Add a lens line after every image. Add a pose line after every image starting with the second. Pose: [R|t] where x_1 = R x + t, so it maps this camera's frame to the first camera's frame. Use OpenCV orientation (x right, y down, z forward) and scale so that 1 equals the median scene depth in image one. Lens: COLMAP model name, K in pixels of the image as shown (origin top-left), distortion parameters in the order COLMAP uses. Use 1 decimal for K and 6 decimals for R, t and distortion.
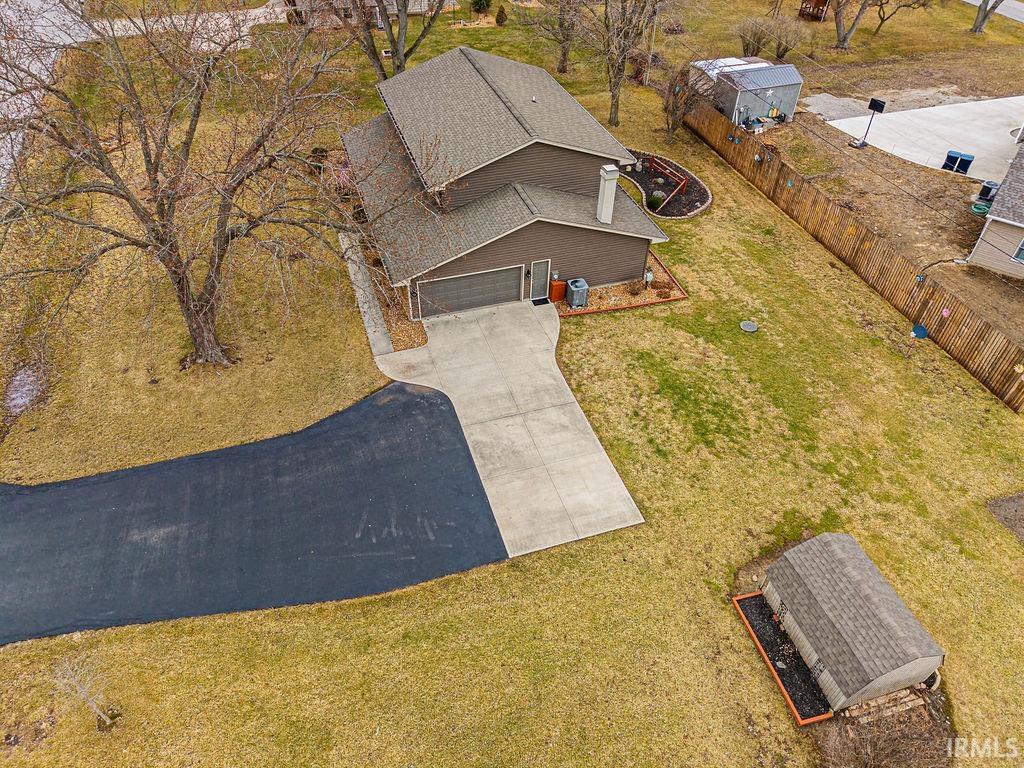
lens RADIAL K [[687.5, 0, 512.0], [0, 687.5, 384.0], [0, 0, 1]] dist [0.010184, -0.000610]
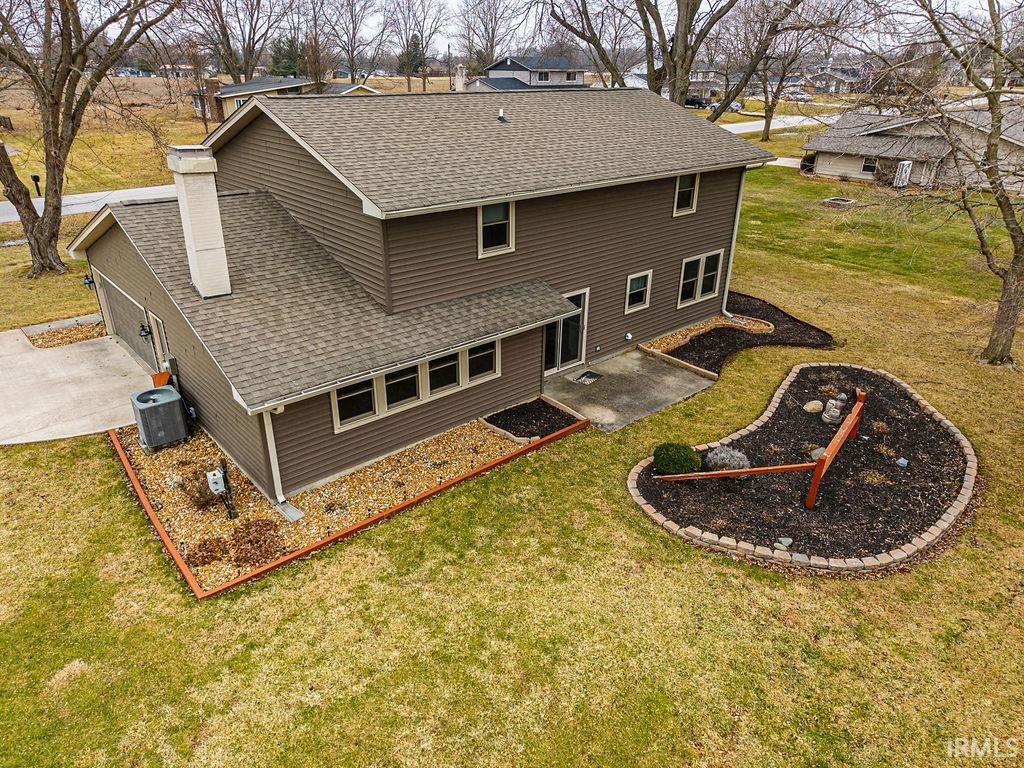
lens RADIAL K [[687.5, 0, 512.0], [0, 687.5, 384.0], [0, 0, 1]] dist [0.010184, -0.000610]
pose [[0.396103, 0.382665, -0.834668, 0.536030], [-0.623588, 0.779341, 0.061368, -0.311685], [0.673974, 0.496181, 0.547324, 0.872992]]
